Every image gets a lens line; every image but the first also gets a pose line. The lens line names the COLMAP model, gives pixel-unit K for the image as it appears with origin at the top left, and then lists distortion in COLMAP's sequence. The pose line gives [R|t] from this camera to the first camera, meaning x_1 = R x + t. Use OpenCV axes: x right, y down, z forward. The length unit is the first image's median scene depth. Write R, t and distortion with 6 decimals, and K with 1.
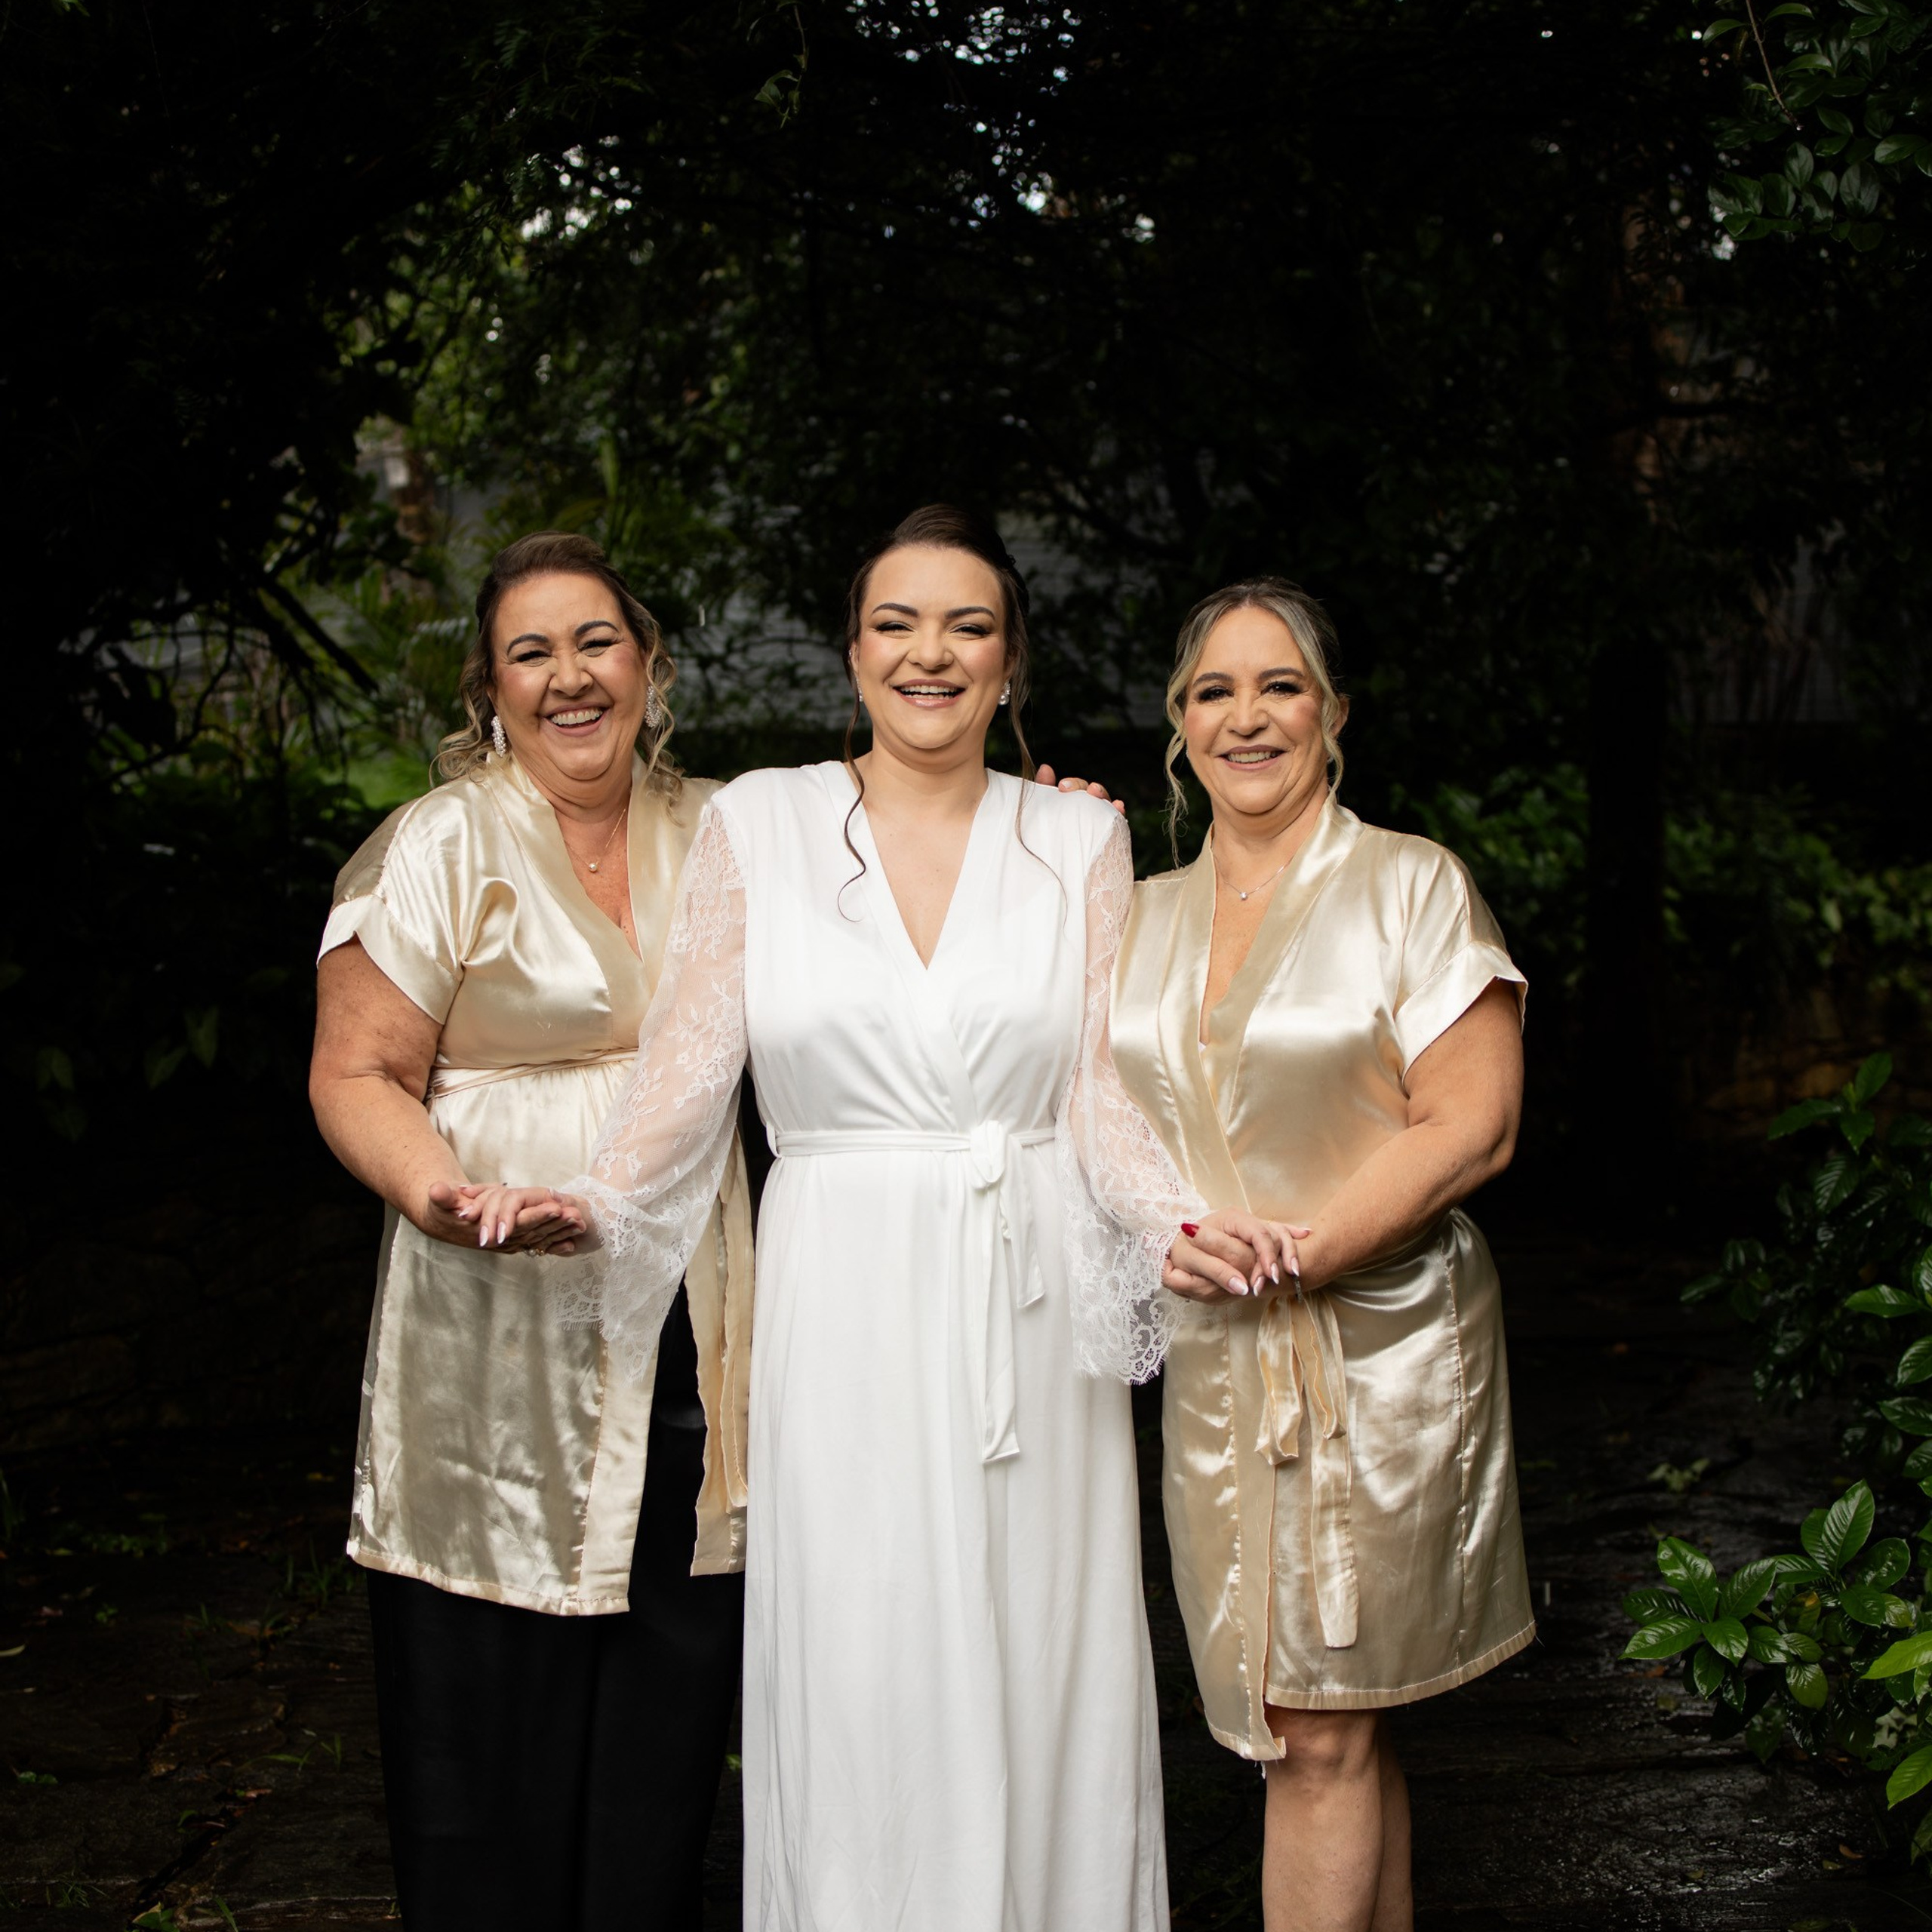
lens RADIAL K [[2973.1, 0, 965.0], [0, 2973.1, 970.3], [0, 0, 1]] dist [-0.058444, 0.113148]
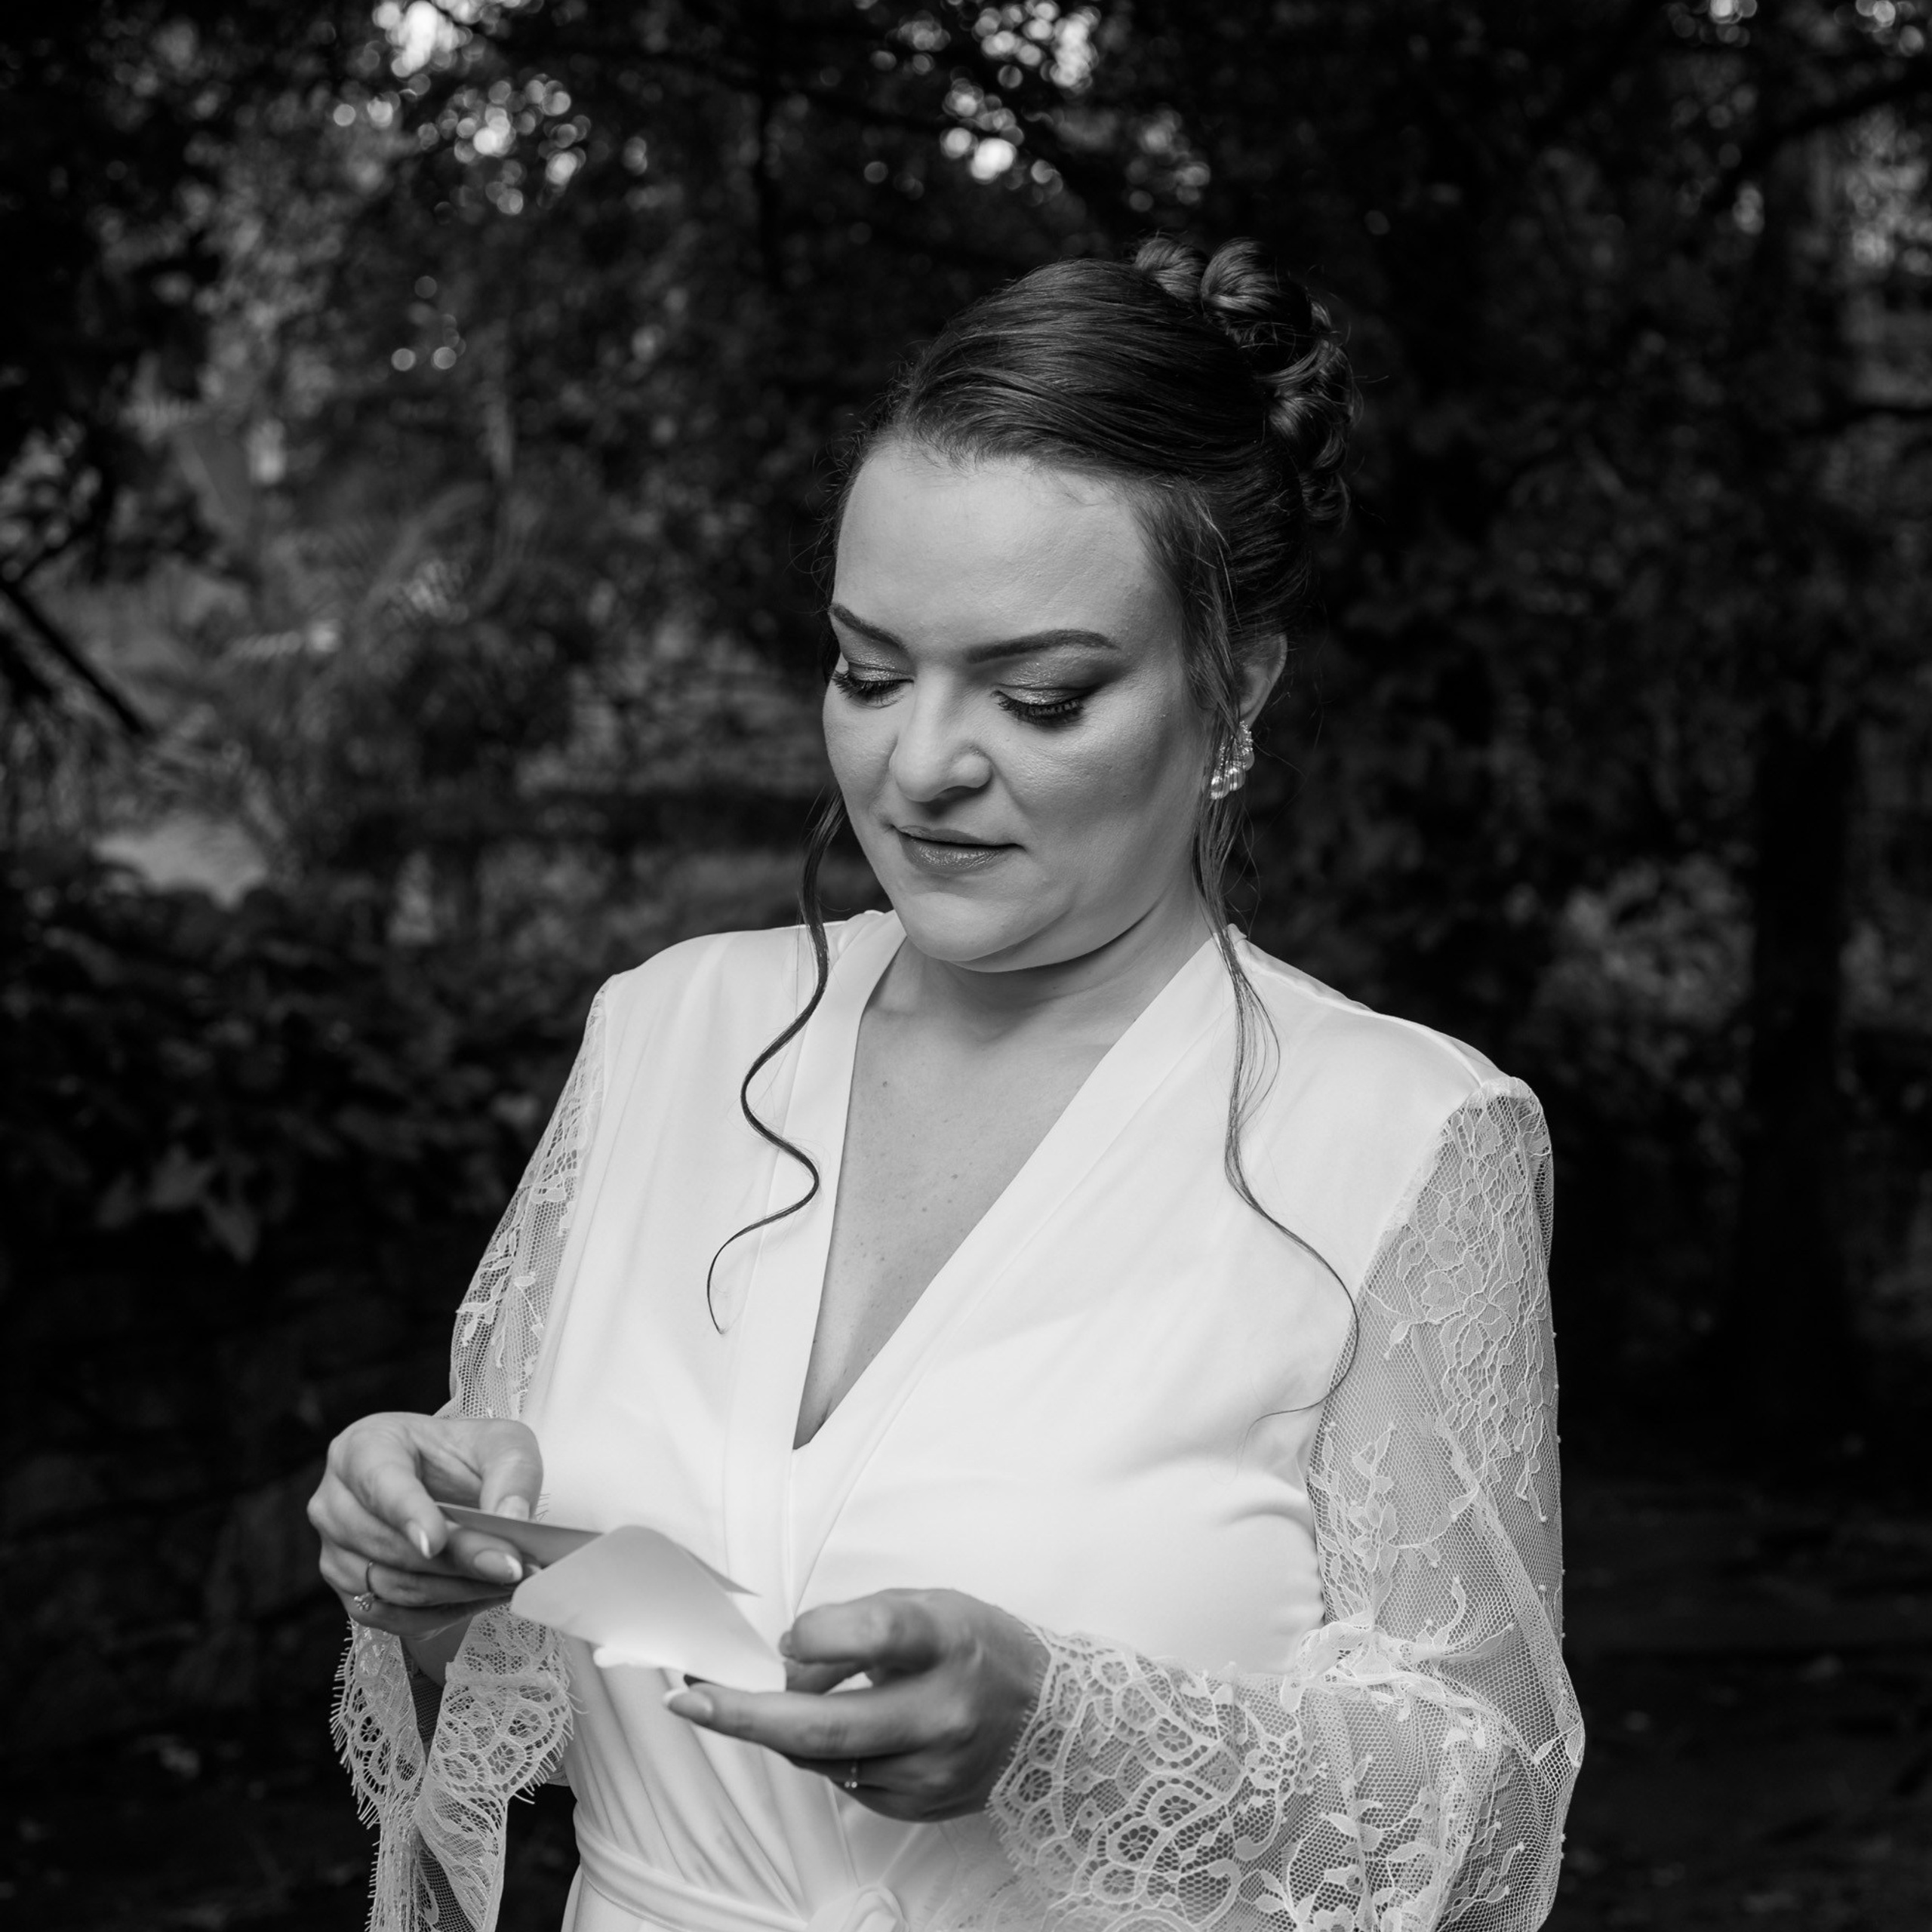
lens RADIAL K [[3360.3, 0, 1044.1], [0, 3360.3, 988.3], [0, 0, 1]] dist [-0.059119, -0.185380]
pose [[0.999210, 0.025094, 0.030804, -0.003958], [-0.024445, 0.999475, -0.021258, -0.018443], [-0.031321, 0.020488, 0.999299, 0.166512]]
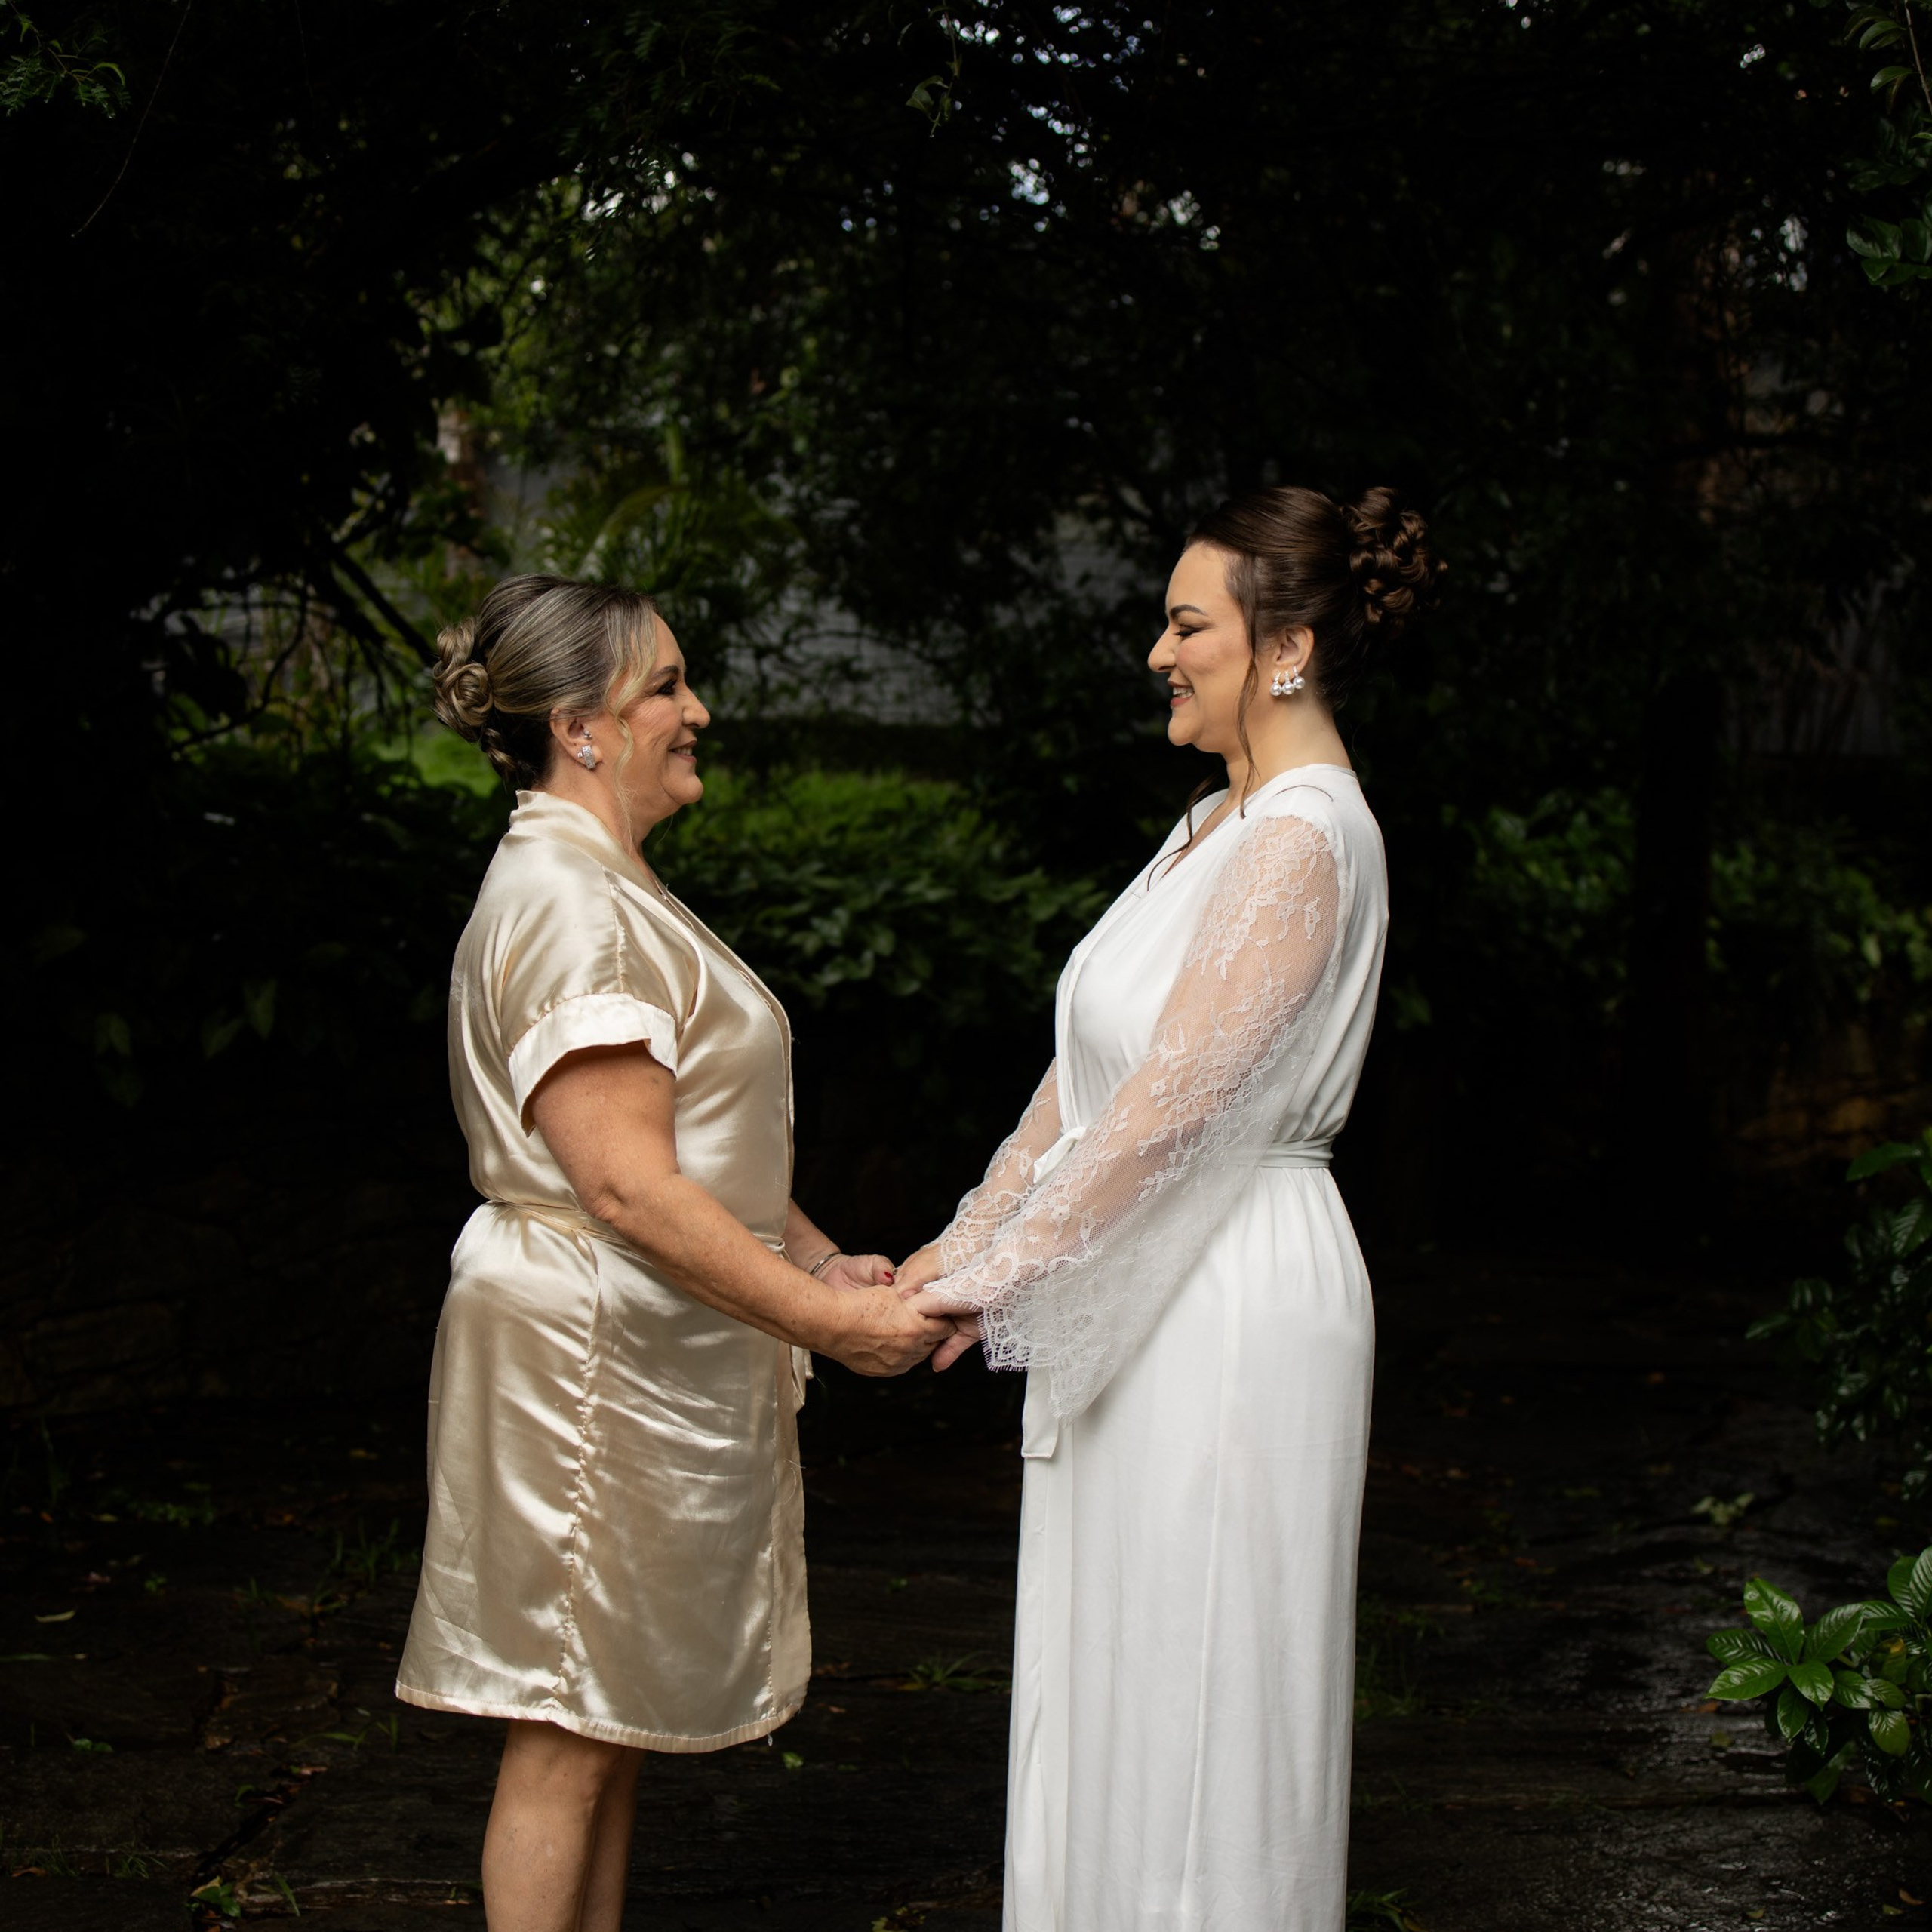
lens RADIAL K [[2972.2, 0, 966.0], [0, 2972.2, 966.0], [0, 0, 1]] dist [-0.062807, 0.085163]
pose [[0.999136, 0.041277, -0.004747, -0.012117], [-0.041277, 0.999148, 0.000149, -0.001540], [0.004749, 0.000047, 0.999989, 0.000476]]
